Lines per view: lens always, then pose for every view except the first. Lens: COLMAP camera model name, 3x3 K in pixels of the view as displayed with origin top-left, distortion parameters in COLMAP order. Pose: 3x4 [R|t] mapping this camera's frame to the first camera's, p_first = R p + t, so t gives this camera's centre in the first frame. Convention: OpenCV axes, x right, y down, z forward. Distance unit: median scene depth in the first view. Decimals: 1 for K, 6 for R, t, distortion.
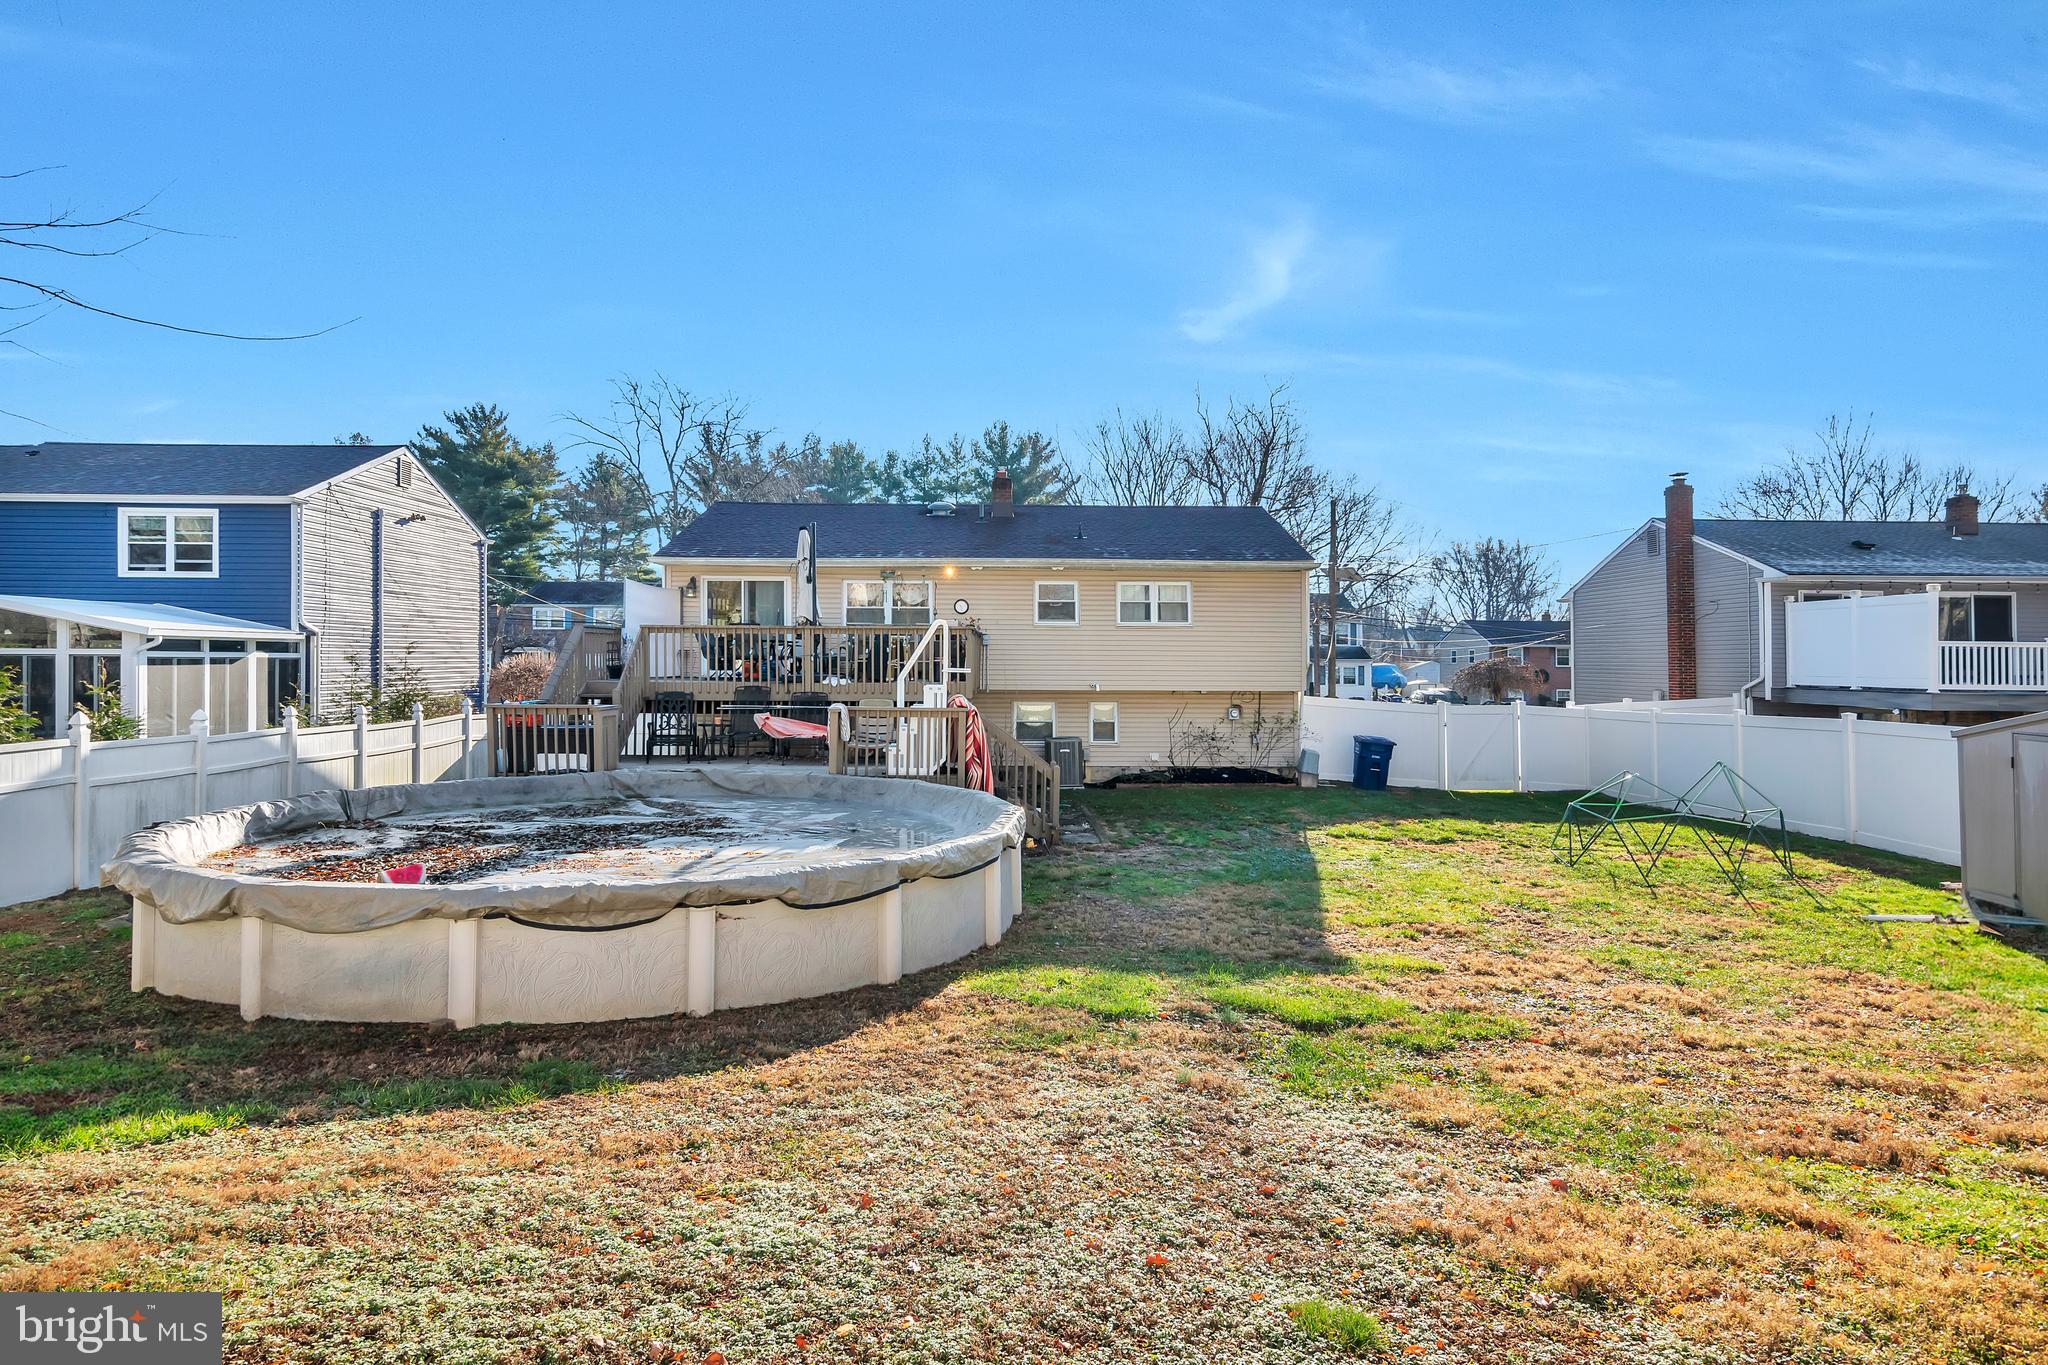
lens RADIAL K [[1064.6, 0, 1024.0], [0, 1064.6, 673.1], [0, 0, 1]] dist [0.007602, 0.000825]
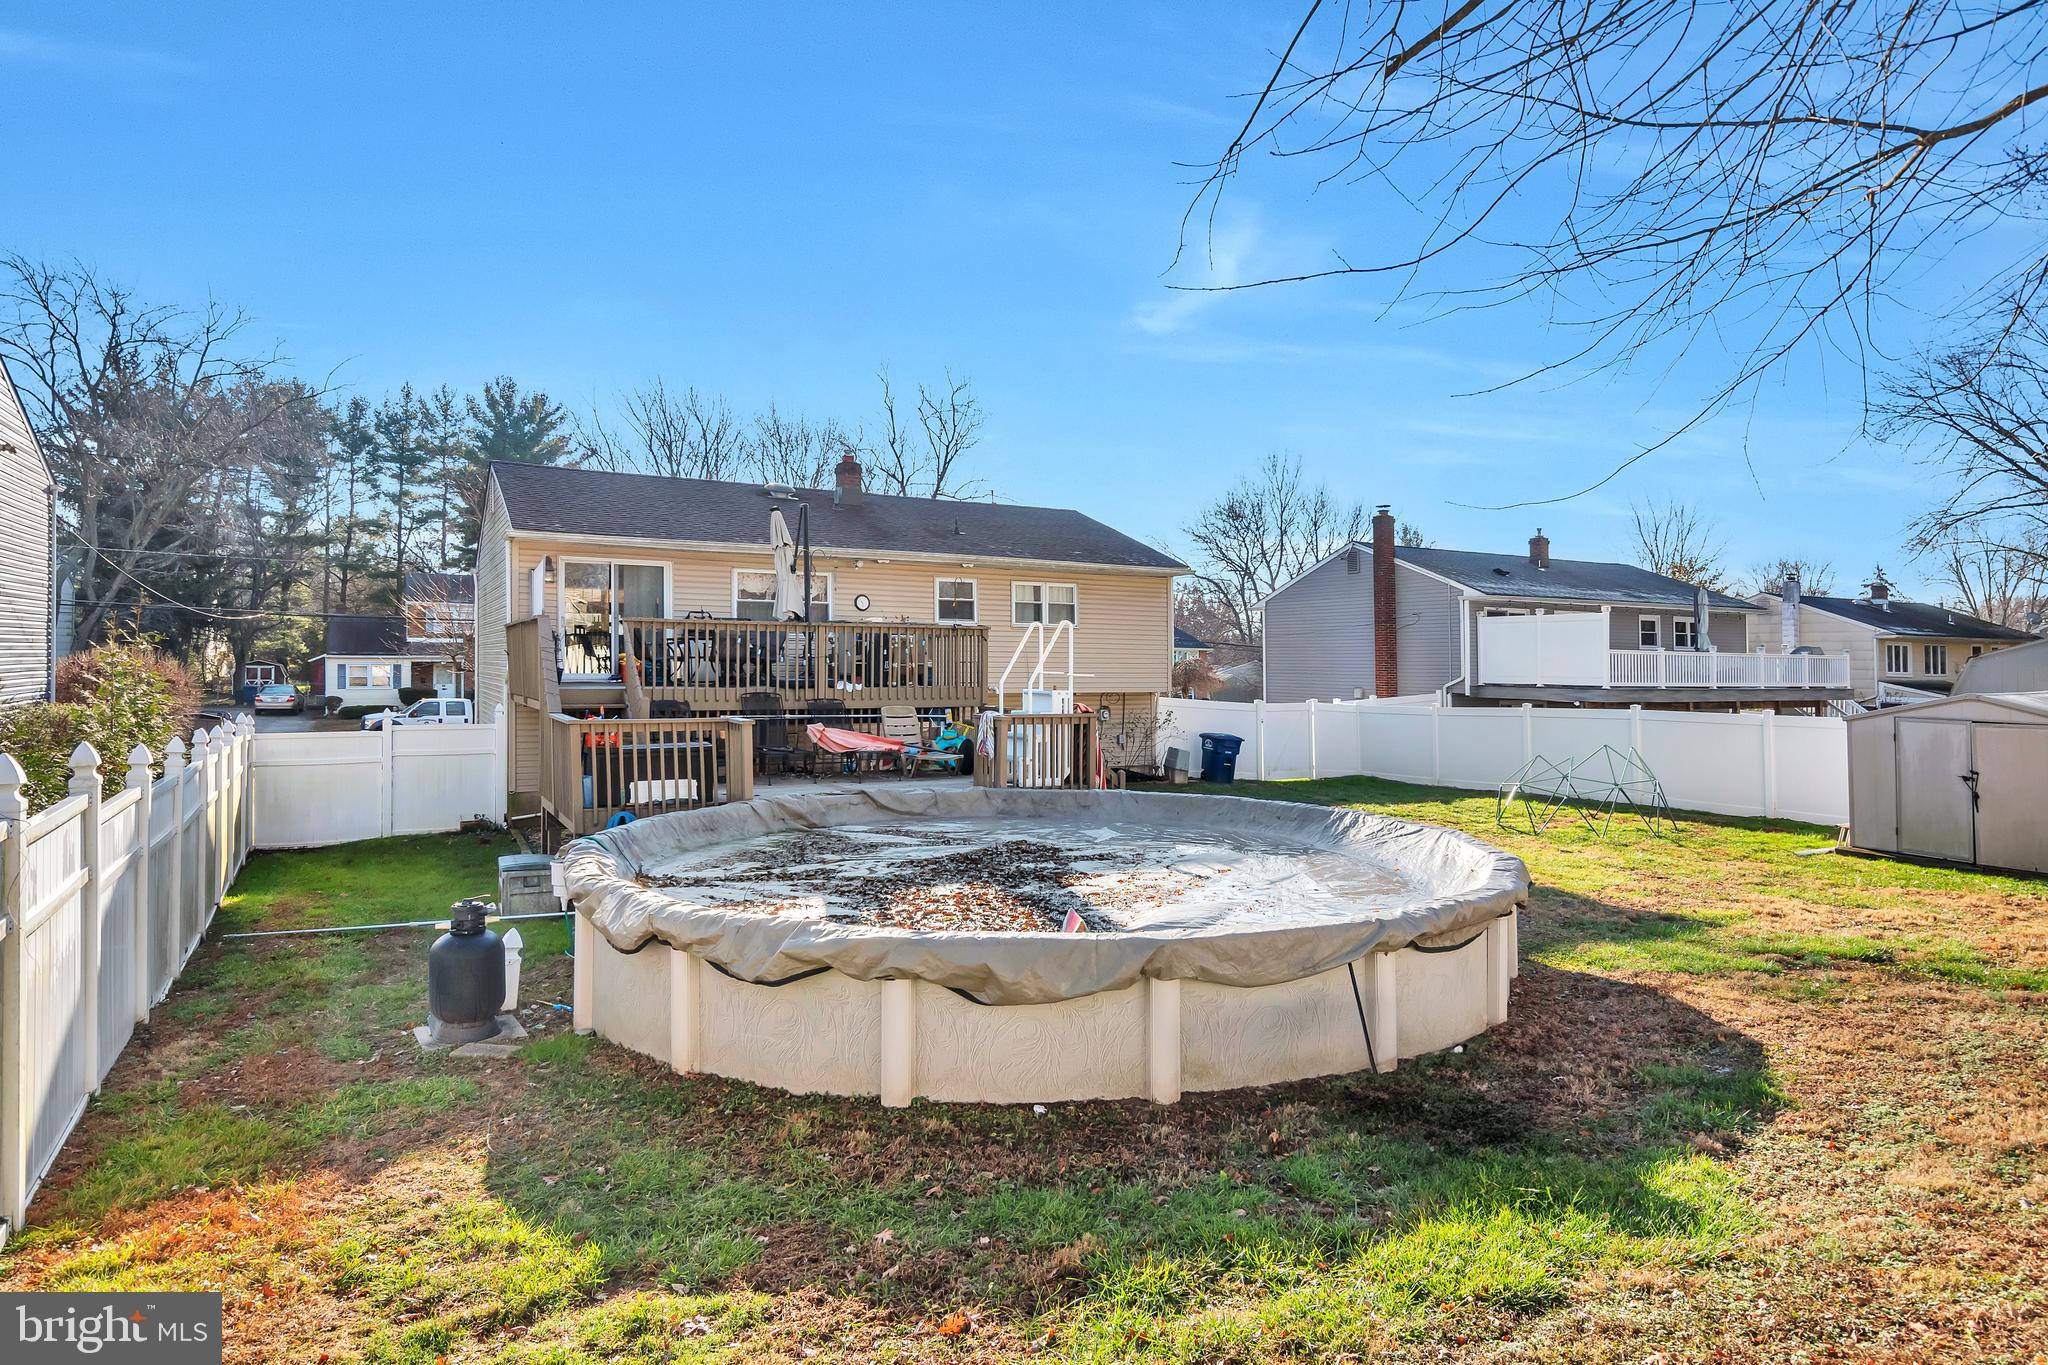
lens RADIAL K [[1121.1, 0, 1024.0], [0, 1121.1, 683.8], [0, 0, 1]] dist [-0.002631, -0.000722]
pose [[0.890687, -0.006353, 0.454572, -0.366700], [0.001622, 0.999940, 0.010797, -0.003150], [-0.454614, -0.008879, 0.890644, 0.084529]]
